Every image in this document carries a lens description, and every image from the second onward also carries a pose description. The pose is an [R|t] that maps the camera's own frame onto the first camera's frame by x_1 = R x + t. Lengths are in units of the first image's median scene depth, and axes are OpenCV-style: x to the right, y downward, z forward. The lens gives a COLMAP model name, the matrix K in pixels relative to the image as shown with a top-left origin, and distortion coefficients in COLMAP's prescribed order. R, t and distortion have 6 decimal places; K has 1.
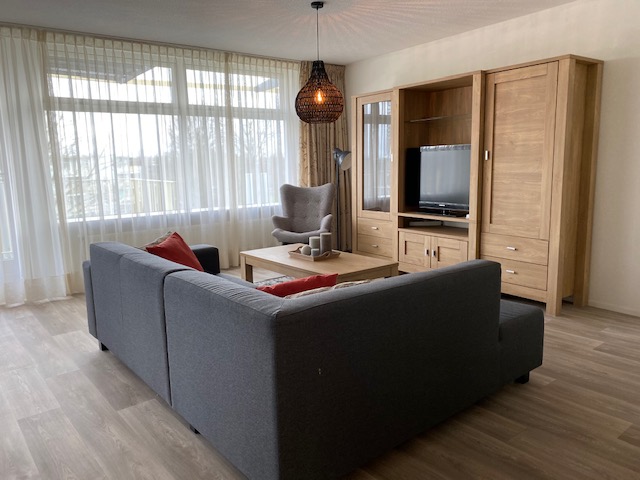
lens RADIAL K [[484.7, 0, 319.4], [0, 484.7, 242.5], [0, 0, 1]] dist [-0.000975, 0.002430]
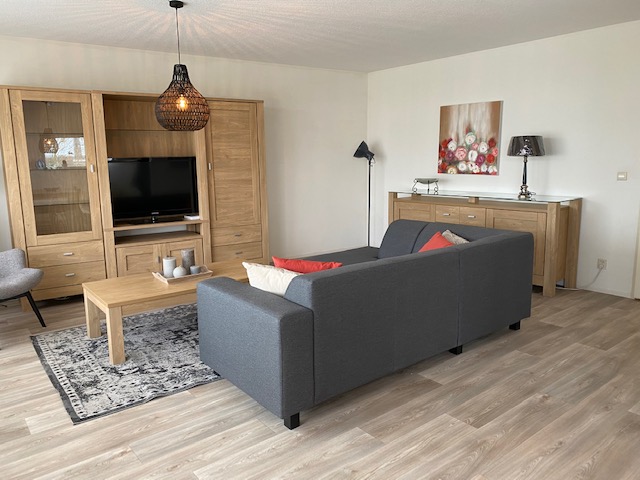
lens RADIAL K [[484.7, 0, 319.4], [0, 484.7, 242.5], [0, 0, 1]] dist [-0.000975, 0.002430]
pose [[0.016755, -0.152363, 0.988183, -0.946860], [0.177059, 0.973154, 0.147043, -0.128677], [-0.984058, 0.172503, 0.043283, 0.739034]]
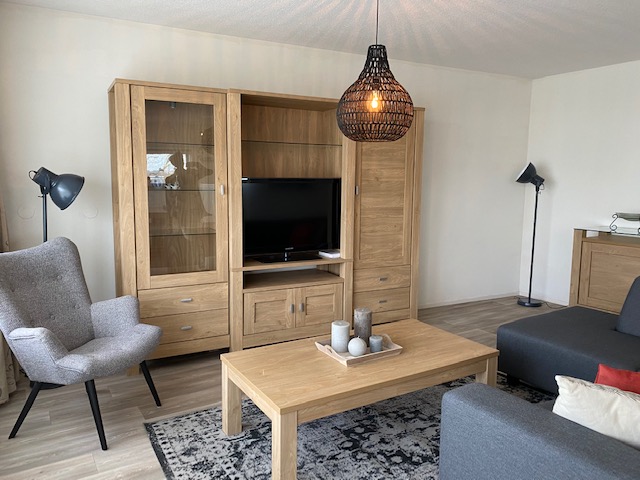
lens RADIAL K [[482.5, 0, 316.4], [0, 482.5, 241.5], [0, 0, 1]] dist [0.053010, -0.079237]
pose [[0.133401, -0.107290, 0.985238, -0.656280], [0.148113, 0.985117, 0.087223, -0.184220], [-0.979932, 0.134291, 0.147306, 0.998584]]
